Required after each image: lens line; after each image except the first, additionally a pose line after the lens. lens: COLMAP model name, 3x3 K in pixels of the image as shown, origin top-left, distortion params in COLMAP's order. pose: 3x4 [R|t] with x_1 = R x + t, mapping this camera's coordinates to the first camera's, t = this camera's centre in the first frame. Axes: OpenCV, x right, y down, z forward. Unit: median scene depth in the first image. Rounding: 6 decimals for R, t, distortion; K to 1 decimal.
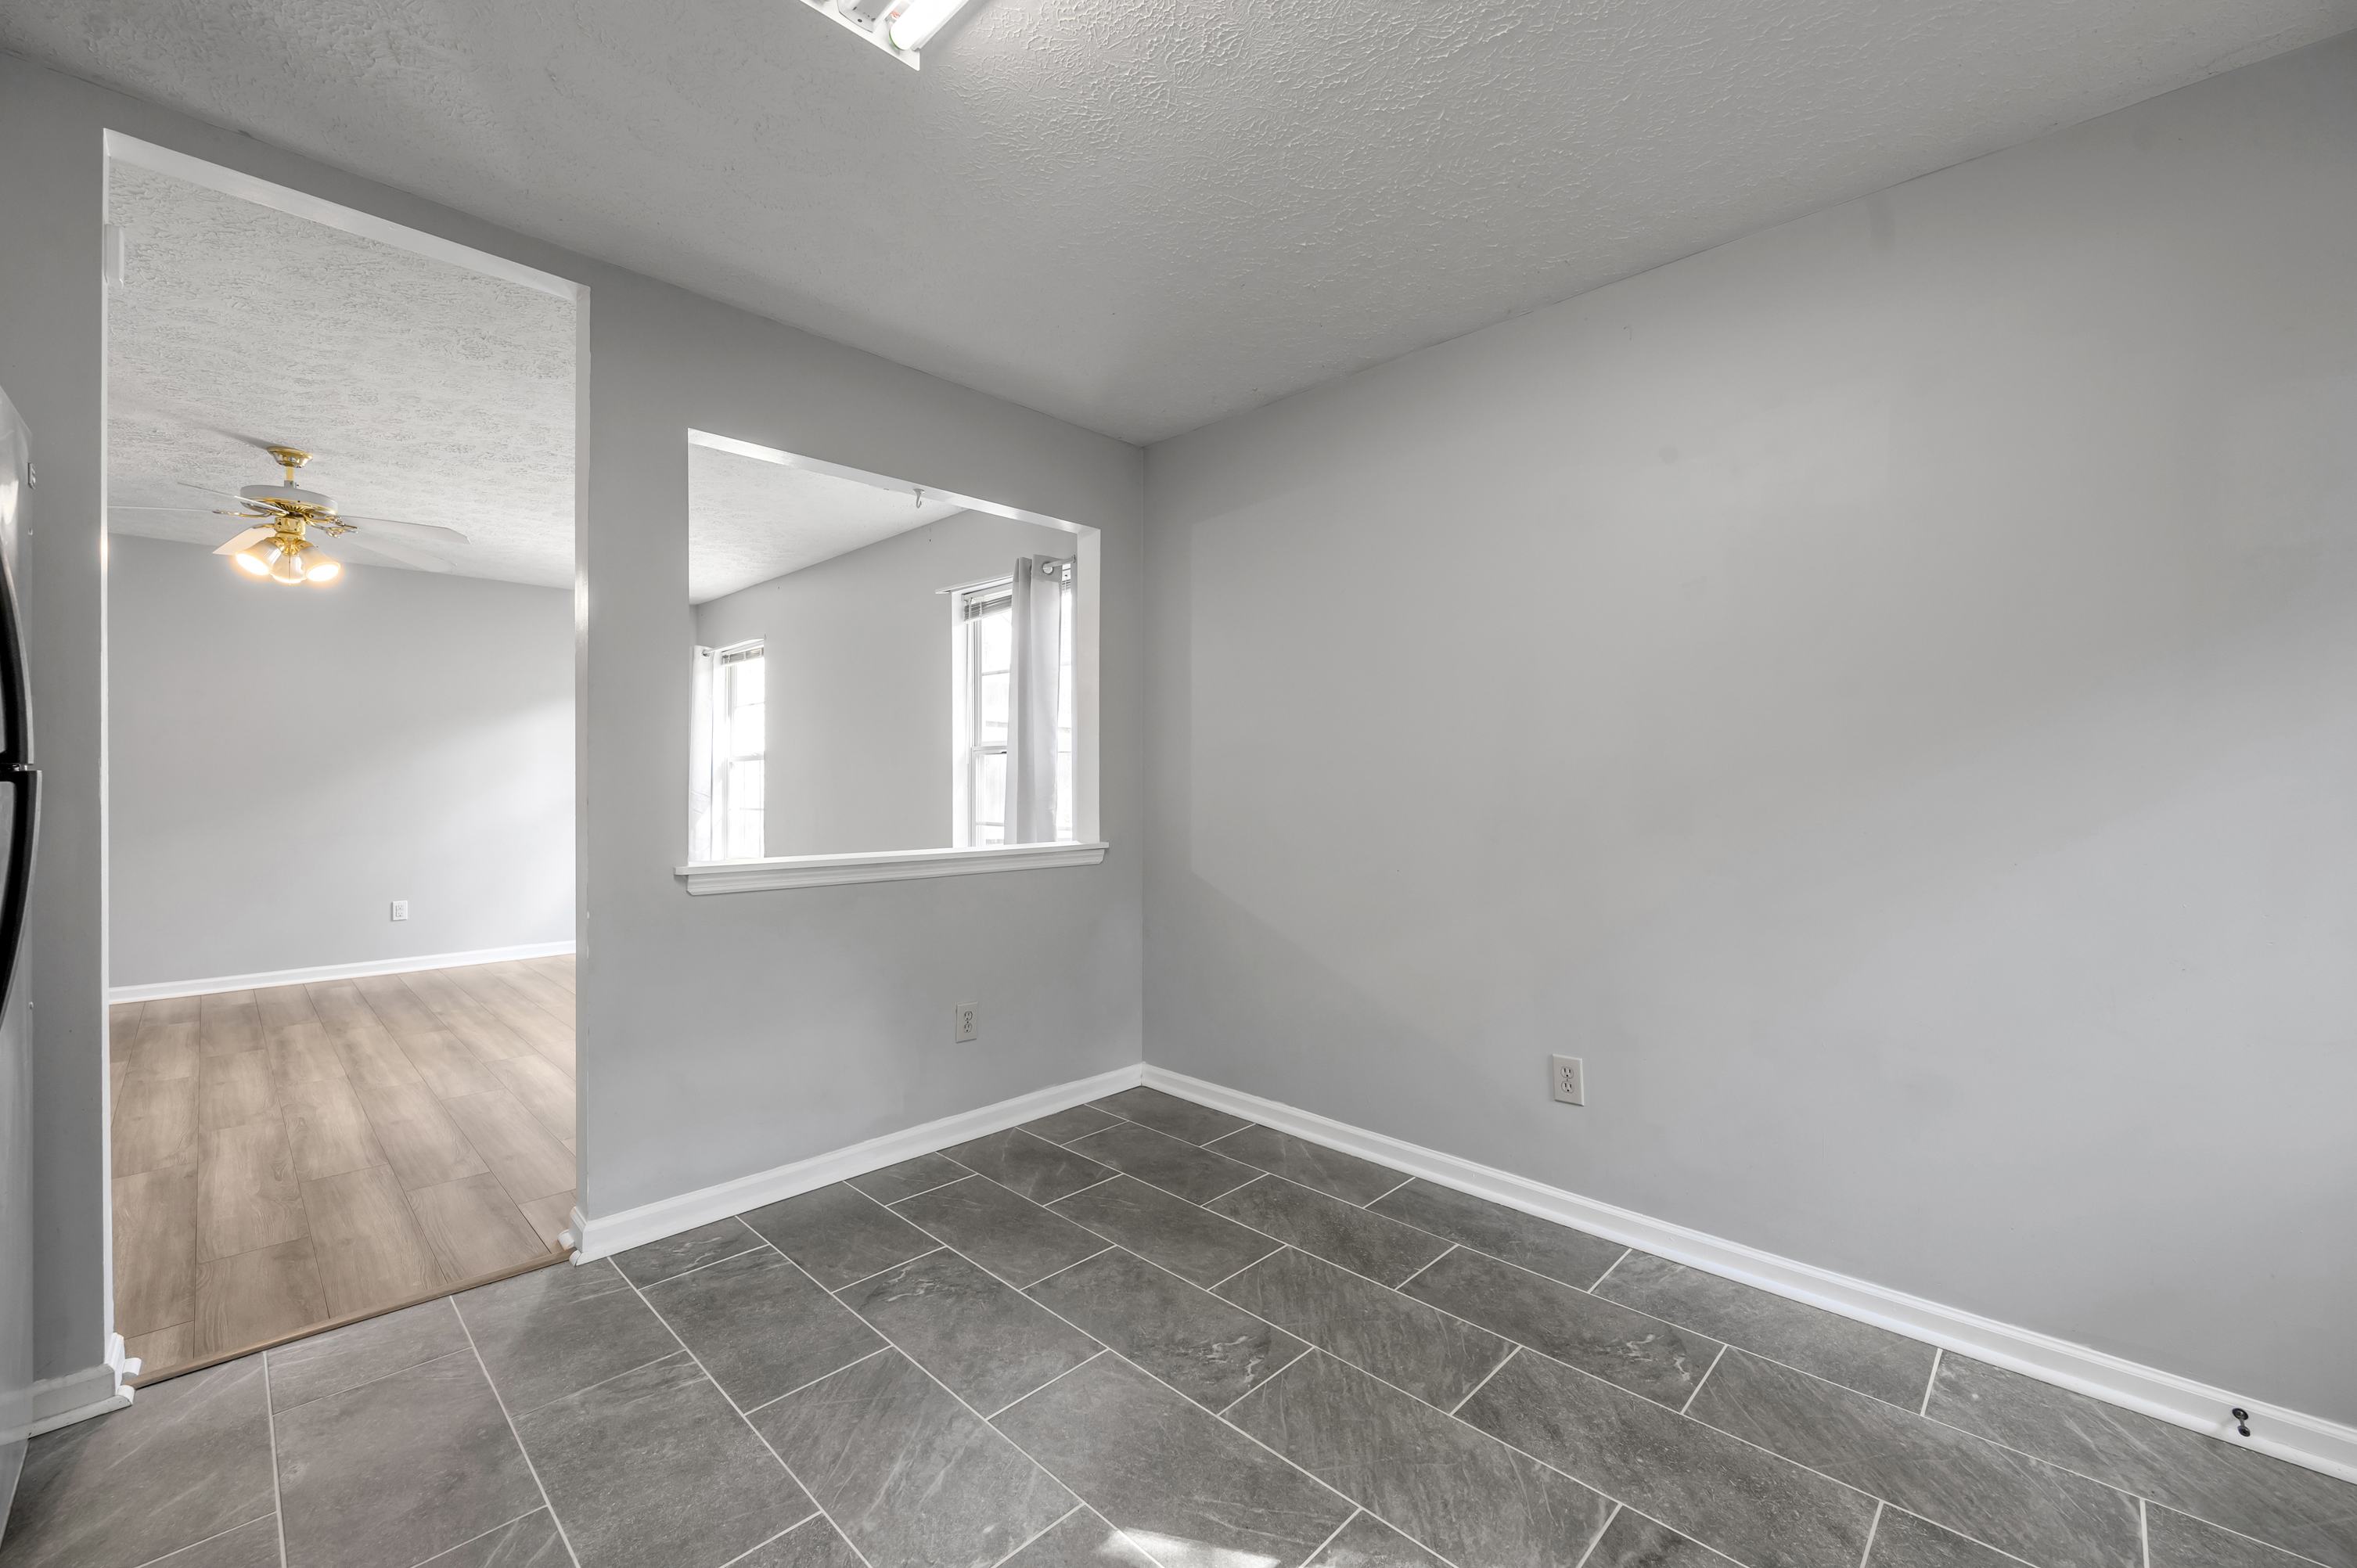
lens RADIAL K [[942.3, 0, 1178.4], [0, 942.3, 776.9], [0, 0, 1]] dist [-0.001985, -0.000167]
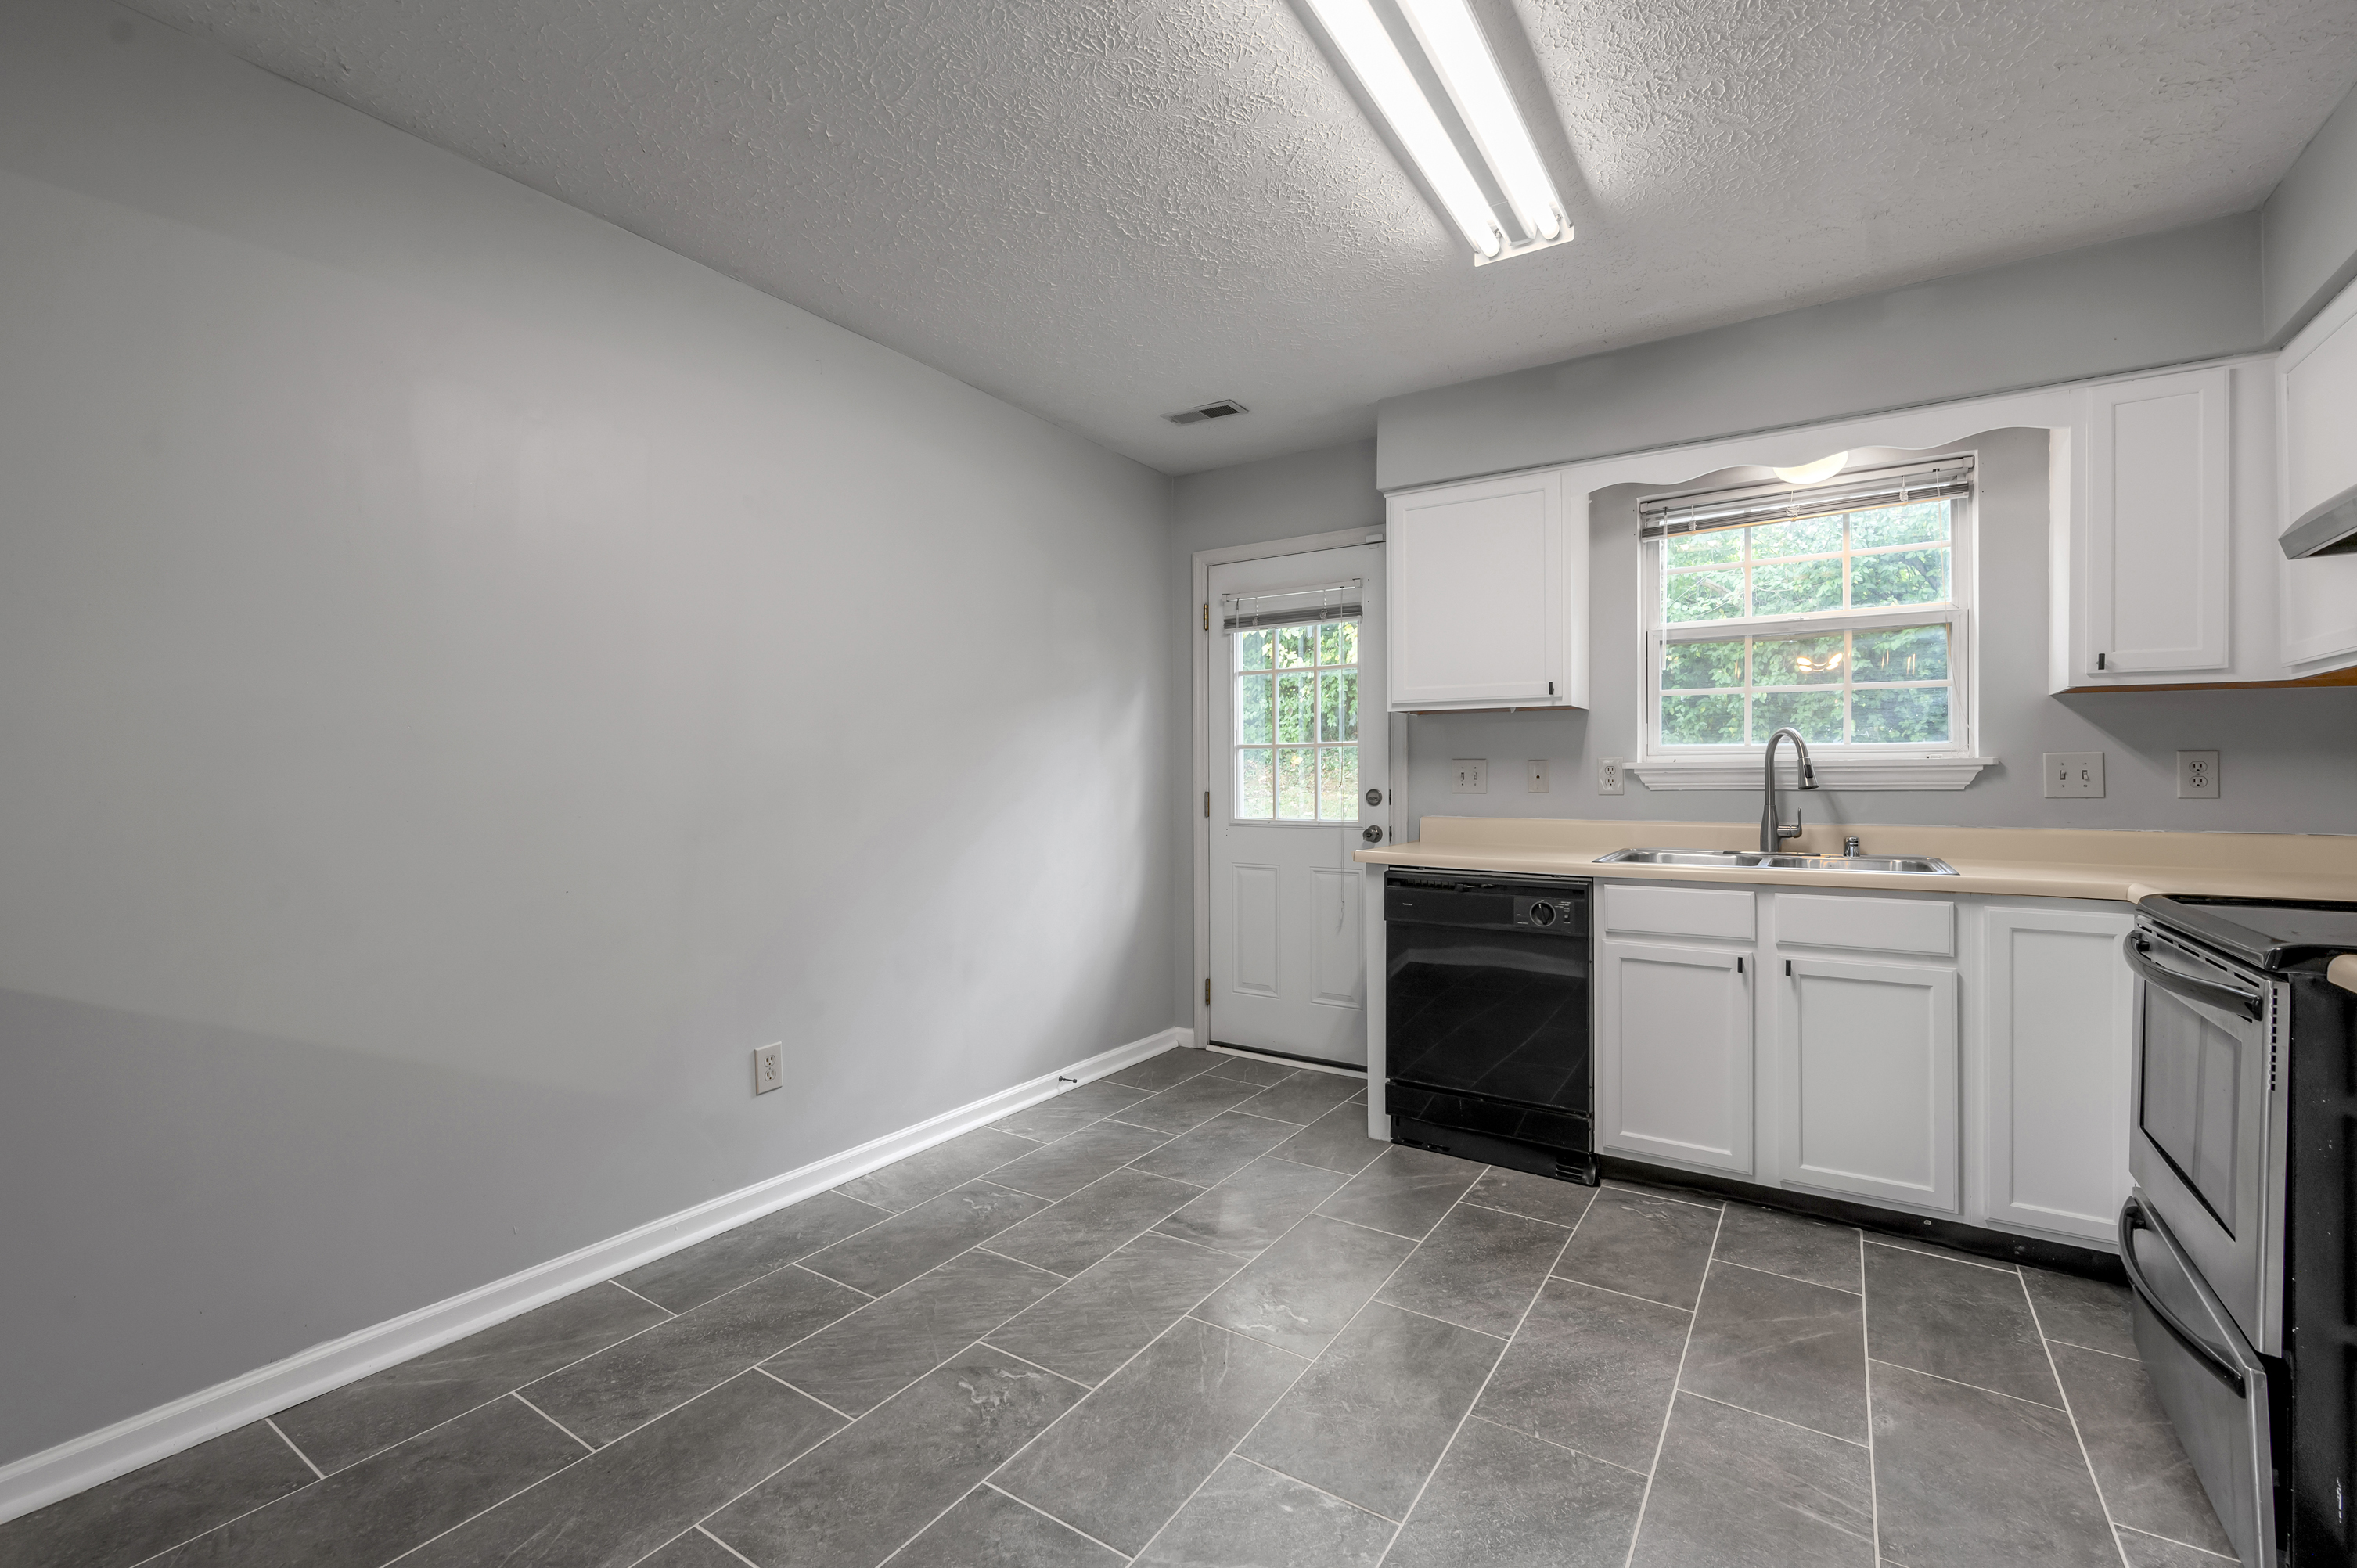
lens RADIAL K [[1005.0, 0, 1170.2], [0, 1005.0, 773.7], [0, 0, 1]] dist [-0.003963, -0.000346]
pose [[-0.180299, 0.003202, 0.983607, -0.802214], [-0.000577, 0.999994, -0.003361, 0.009700], [-0.983612, -0.001173, -0.180296, 0.853014]]
